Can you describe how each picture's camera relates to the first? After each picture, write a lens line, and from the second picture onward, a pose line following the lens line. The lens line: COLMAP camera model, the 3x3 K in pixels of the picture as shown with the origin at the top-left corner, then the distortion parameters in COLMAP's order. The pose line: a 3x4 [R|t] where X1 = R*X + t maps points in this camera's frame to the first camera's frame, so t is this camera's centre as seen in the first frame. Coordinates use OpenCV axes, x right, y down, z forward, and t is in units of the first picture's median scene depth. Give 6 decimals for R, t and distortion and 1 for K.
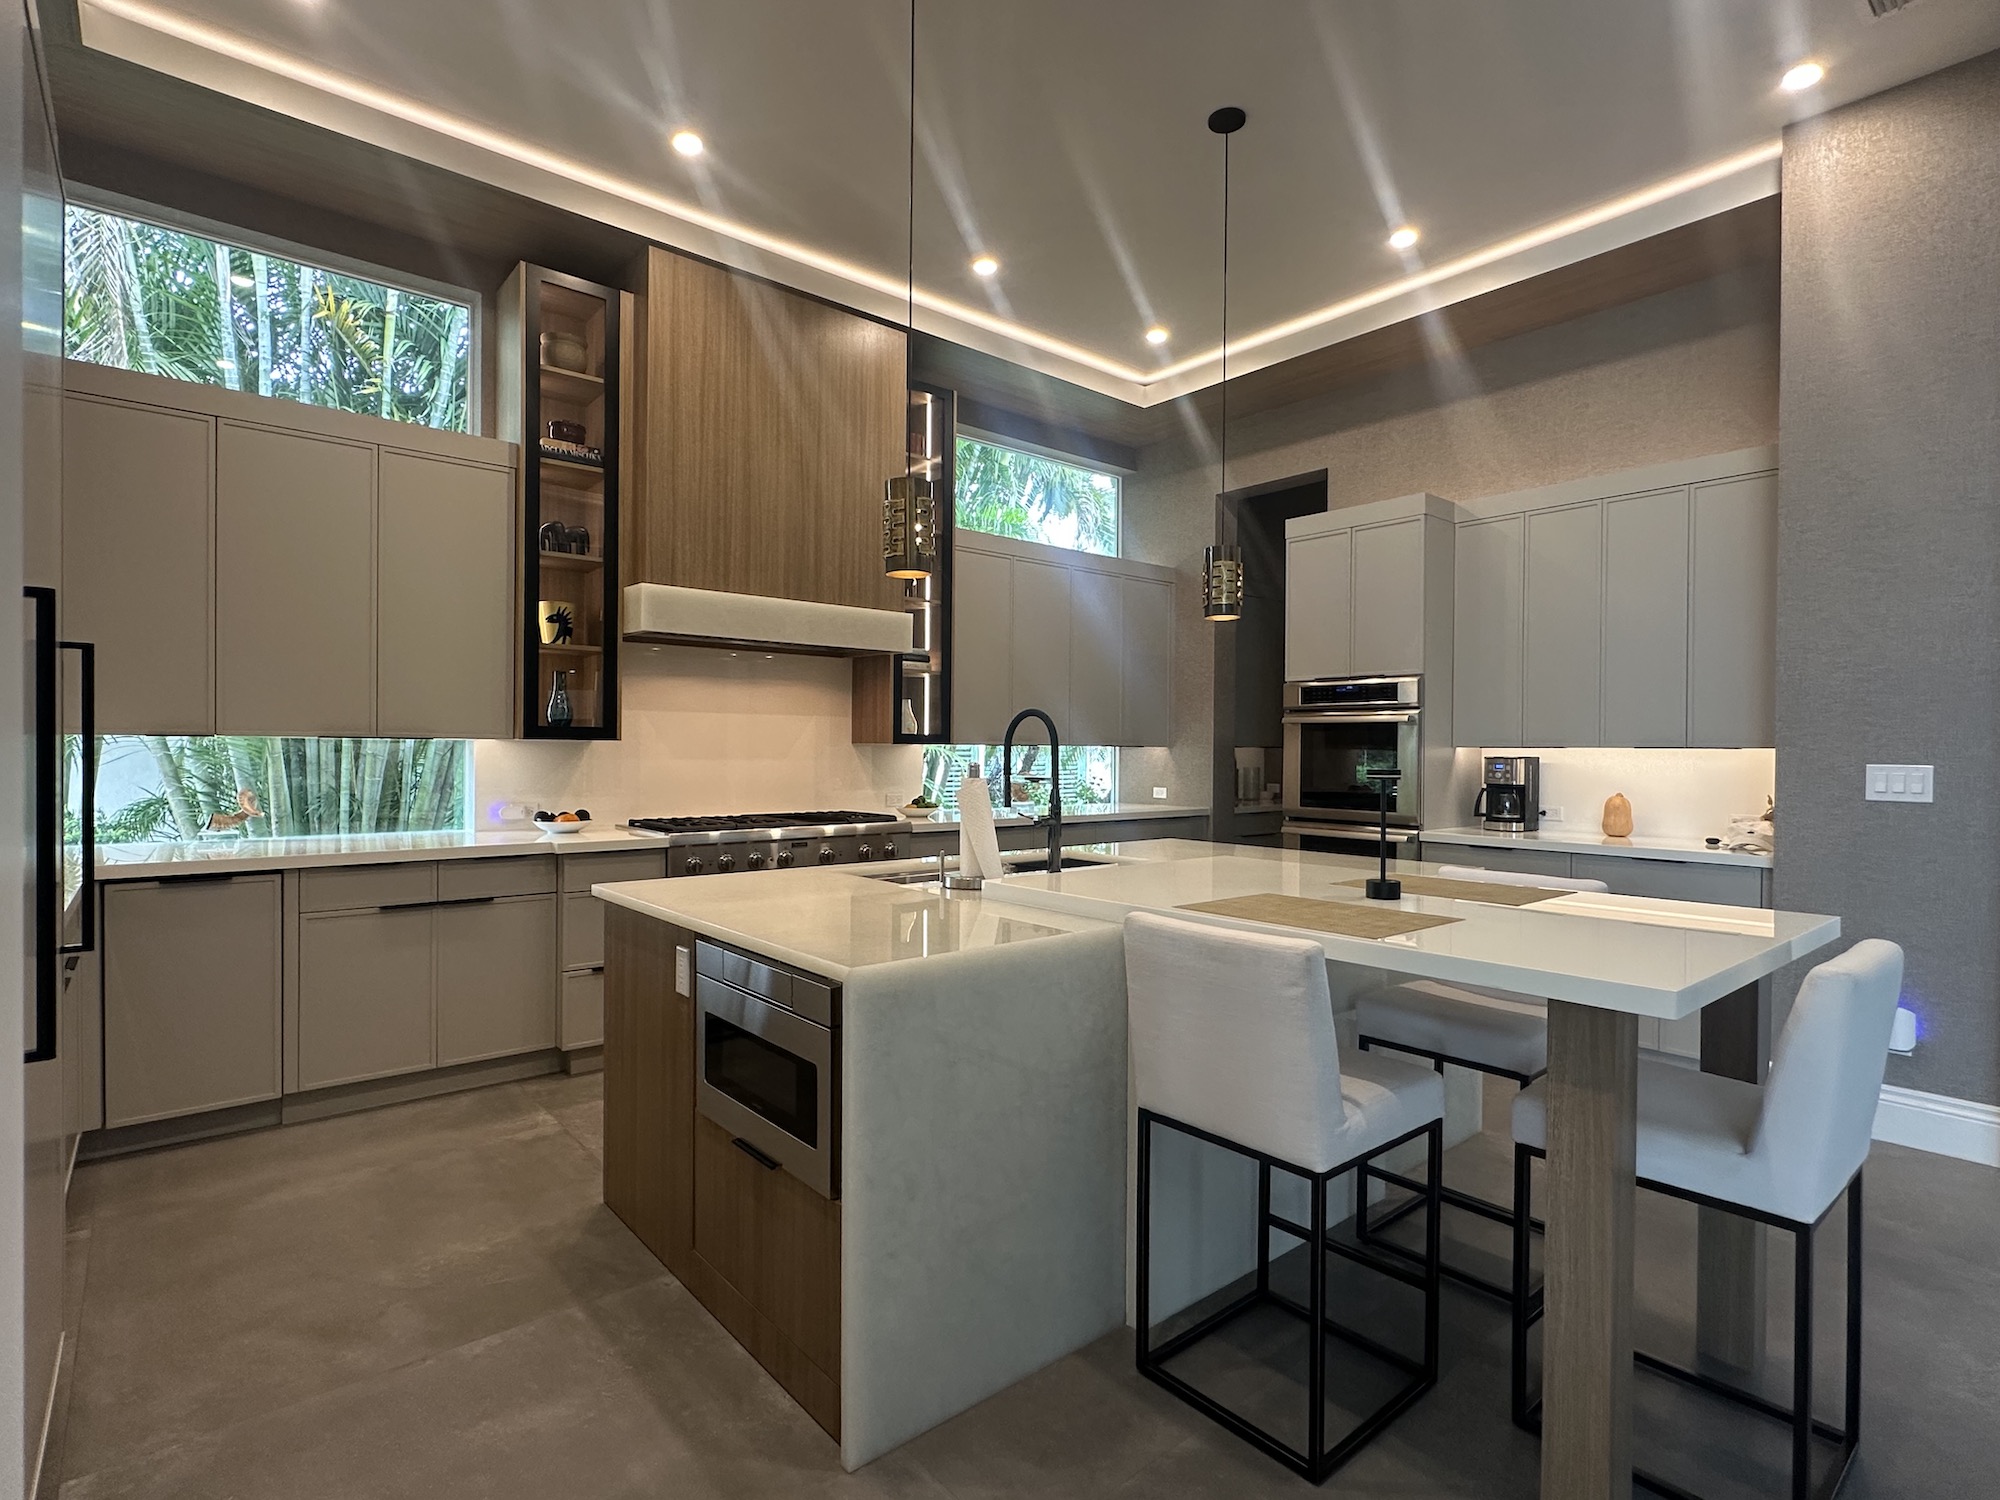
lens RADIAL K [[990.3, 0, 1003.1], [0, 990.3, 755.6], [0, 0, 1]] dist [0.000223, 0.005411]
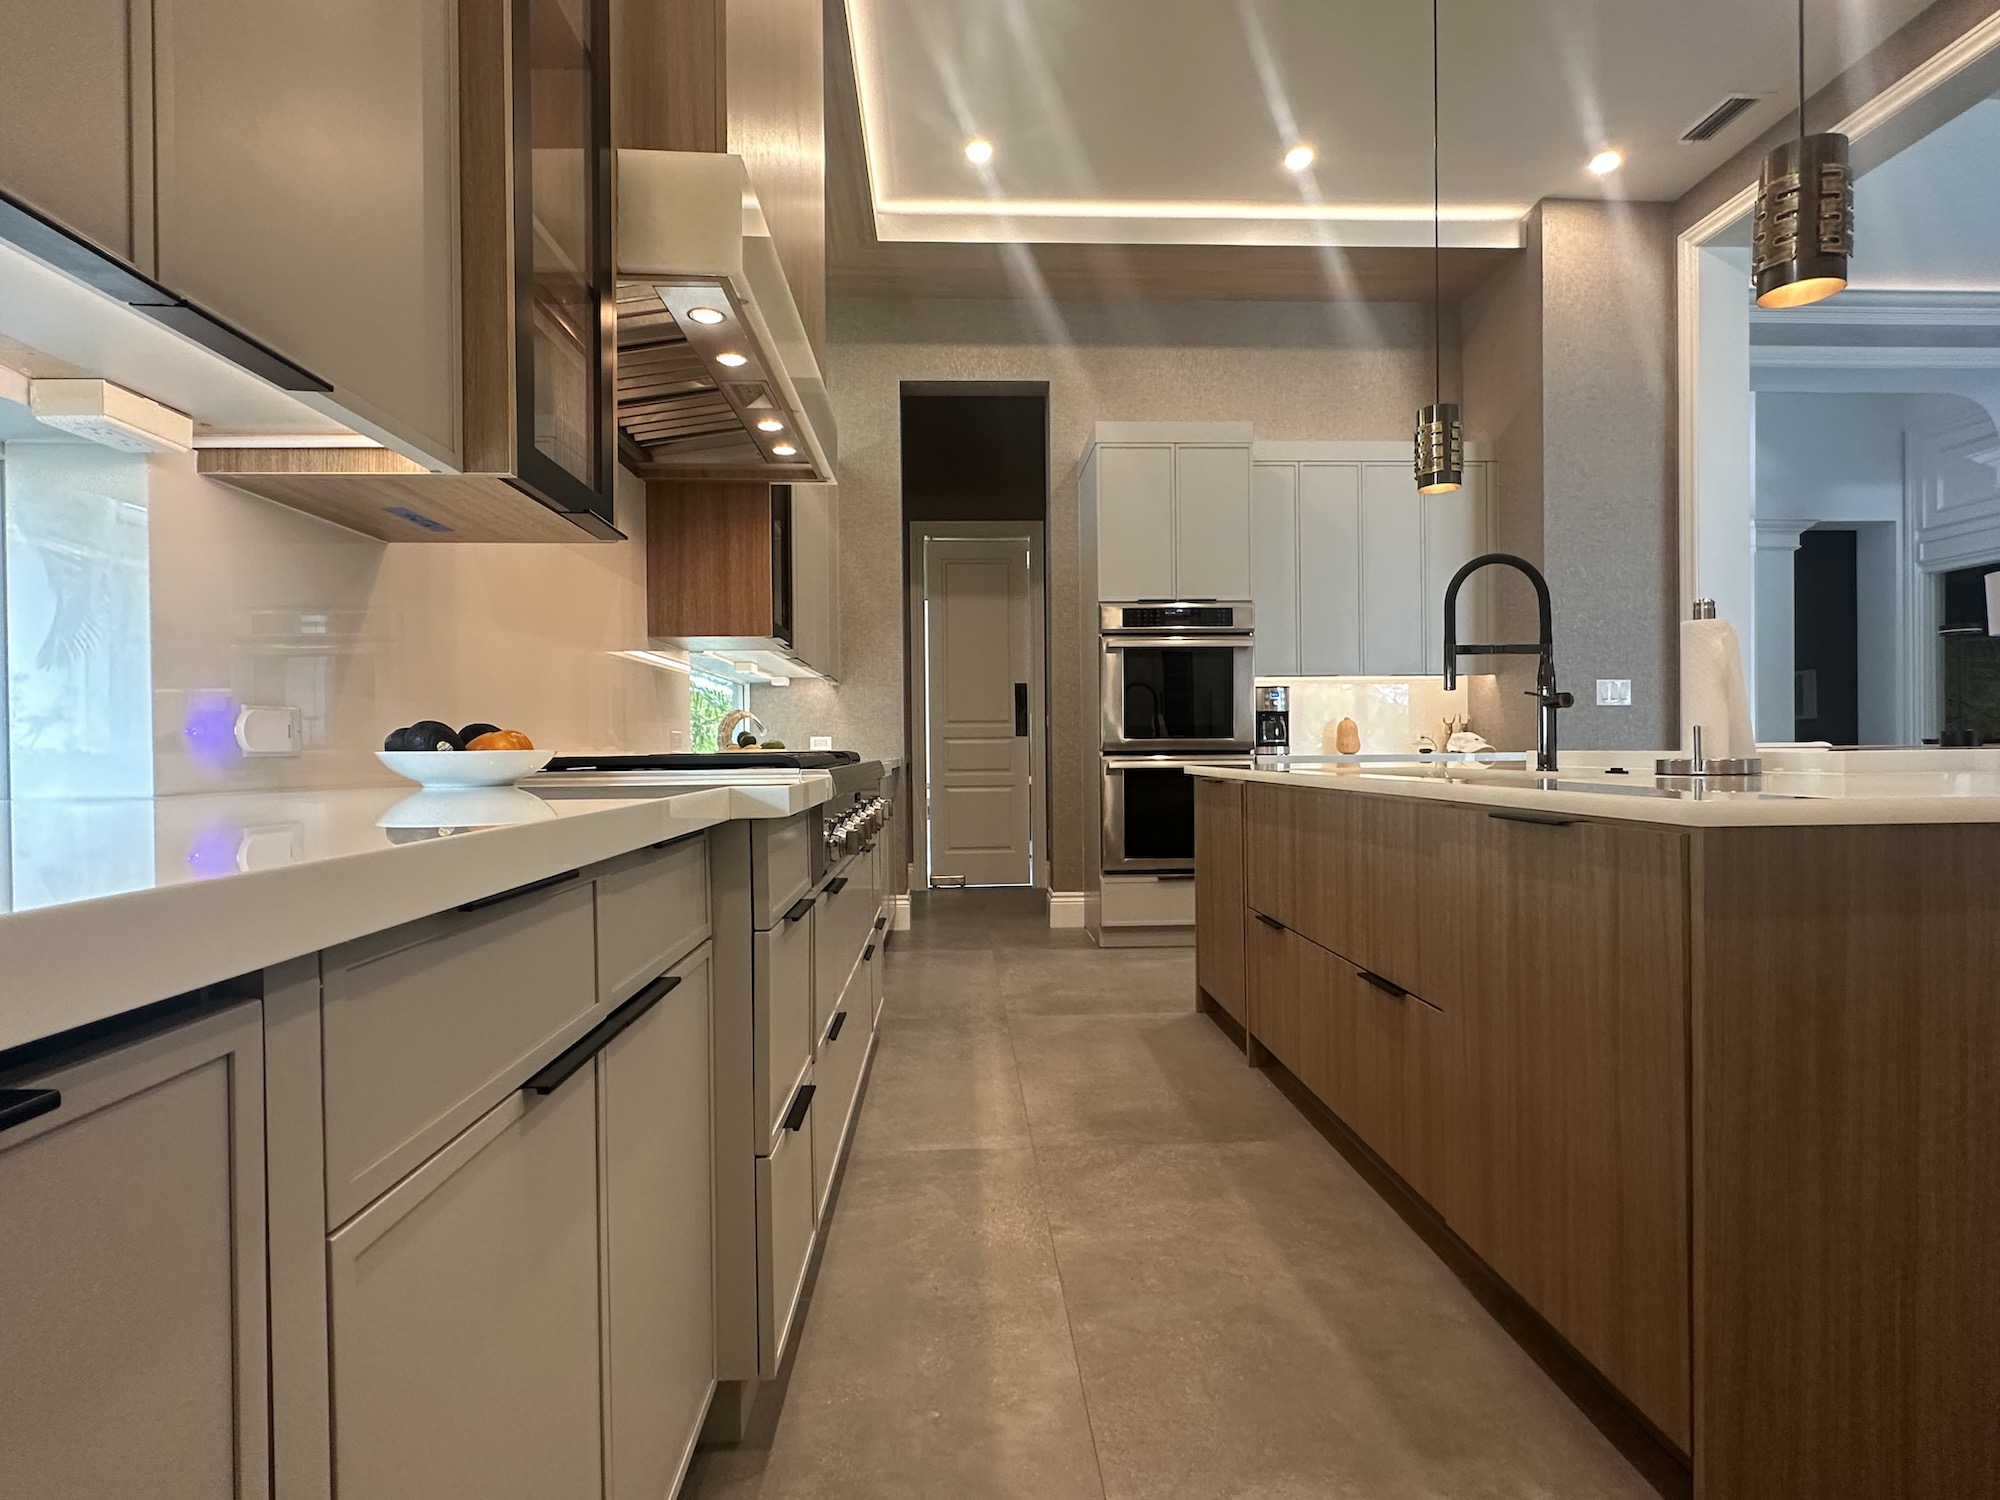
lens RADIAL K [[996.3, 0, 996.4], [0, 996.3, 757.3], [0, 0, 1]] dist [-0.001726, 0.000077]
pose [[0.615169, -0.022619, 0.788071, -0.561518], [0.021630, 0.999696, 0.011808, 0.062103], [-0.788099, 0.009782, 0.615471, 0.598813]]
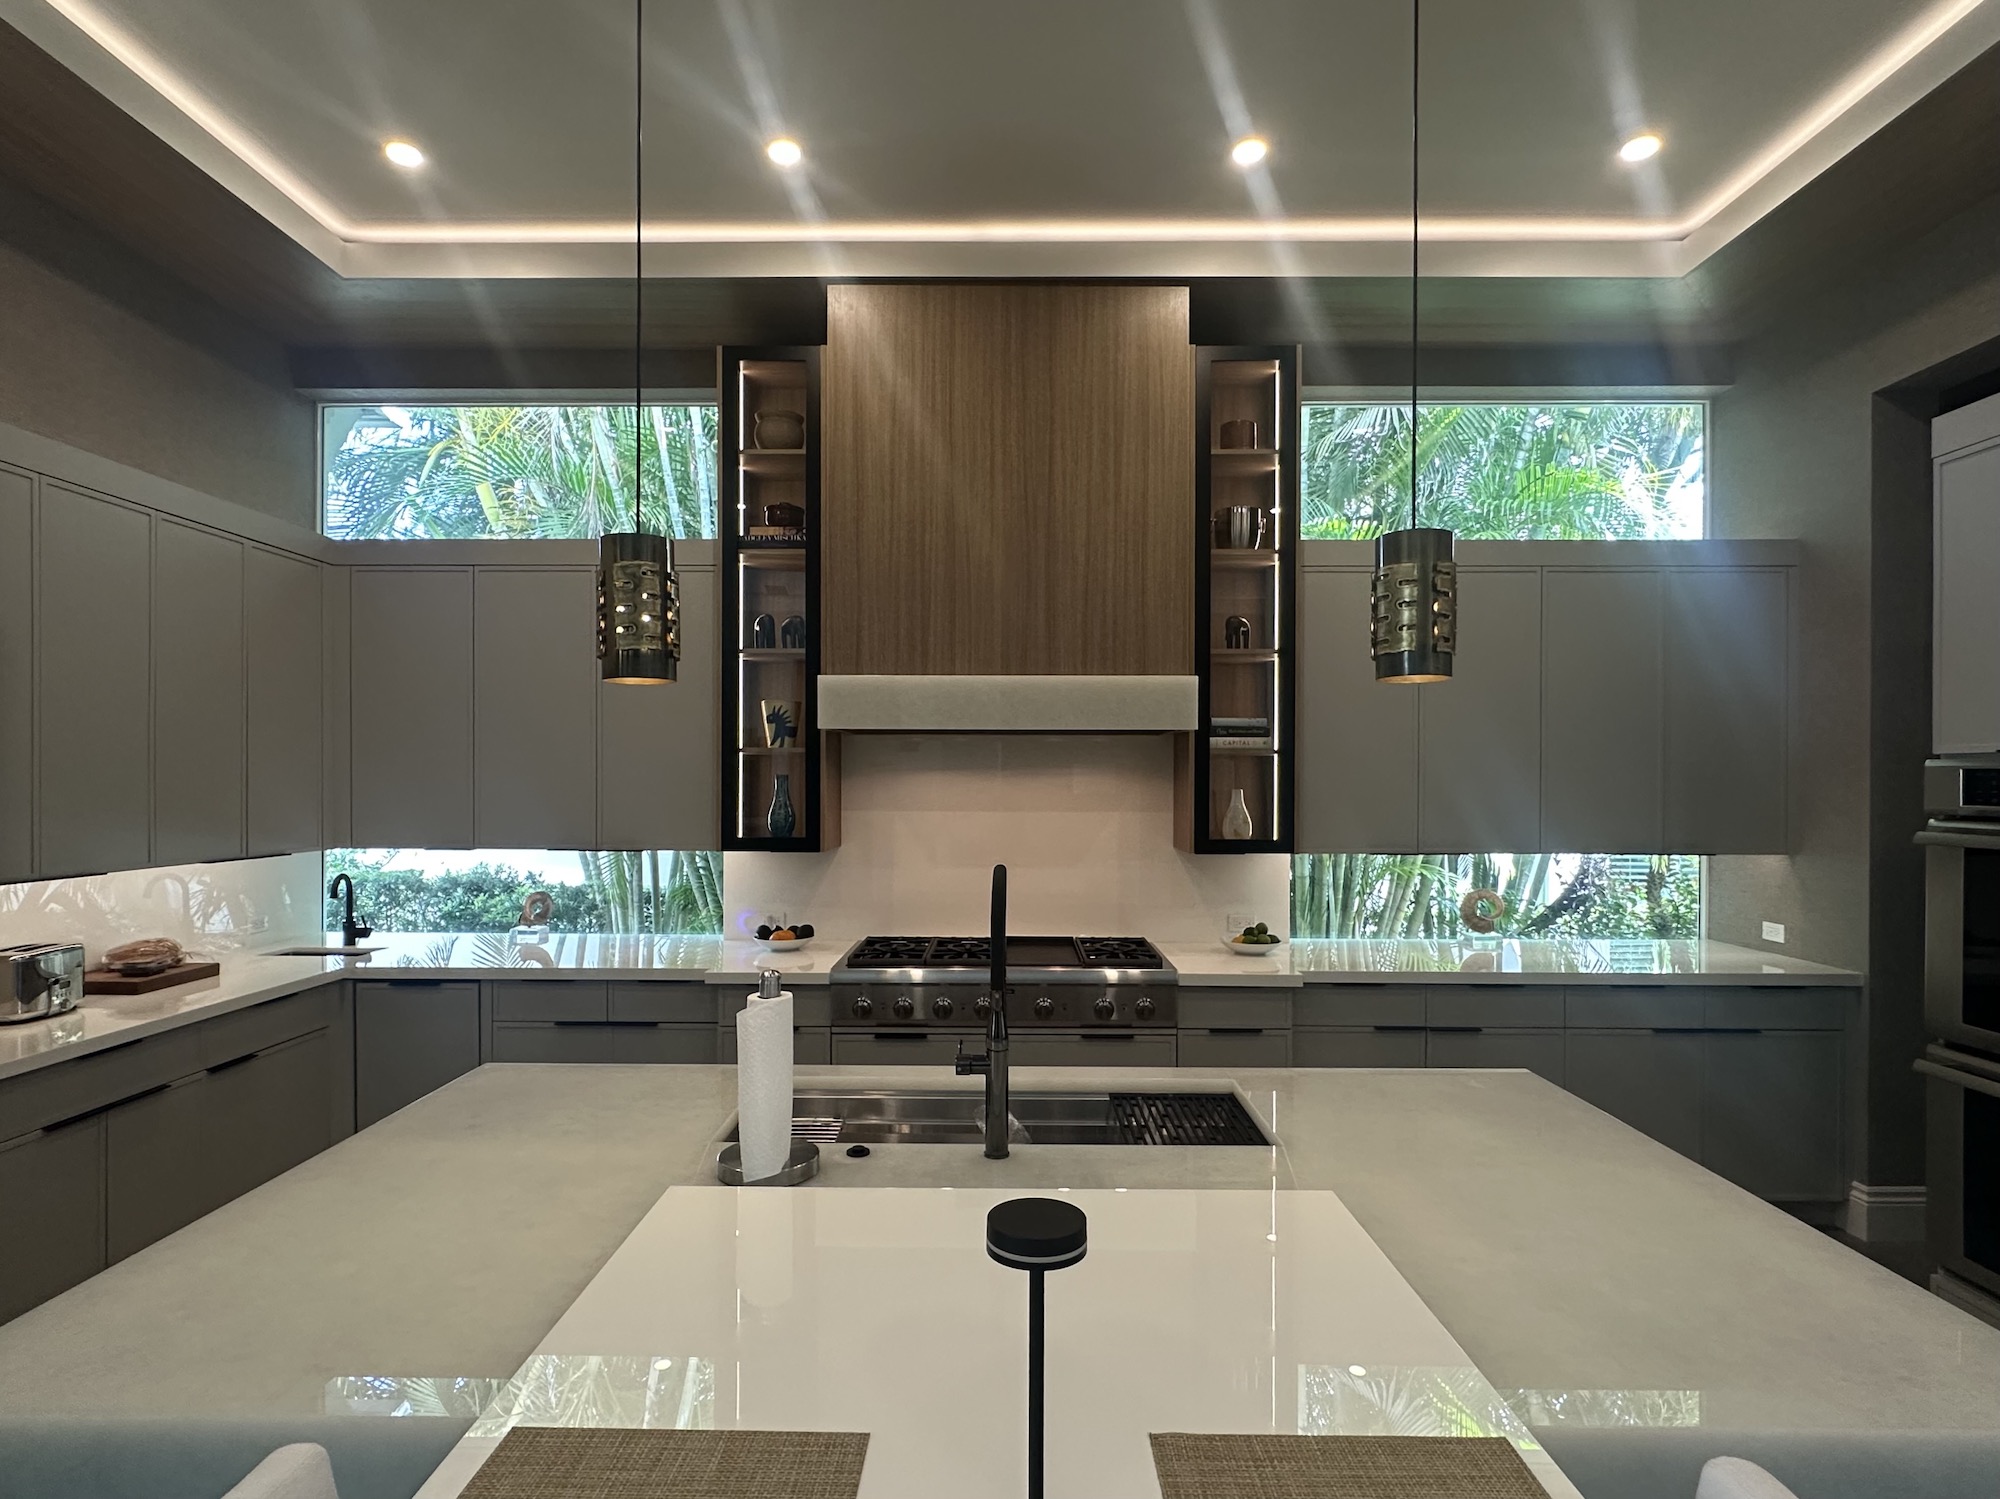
lens RADIAL K [[1022.4, 0, 994.4], [0, 1022.4, 782.9], [0, 0, 1]] dist [-0.011160, -0.000027]
pose [[0.756616, -0.003987, -0.653847, 0.299304], [-0.001716, 0.999966, -0.008082, -0.064764], [0.653857, 0.007237, 0.756584, 0.378680]]
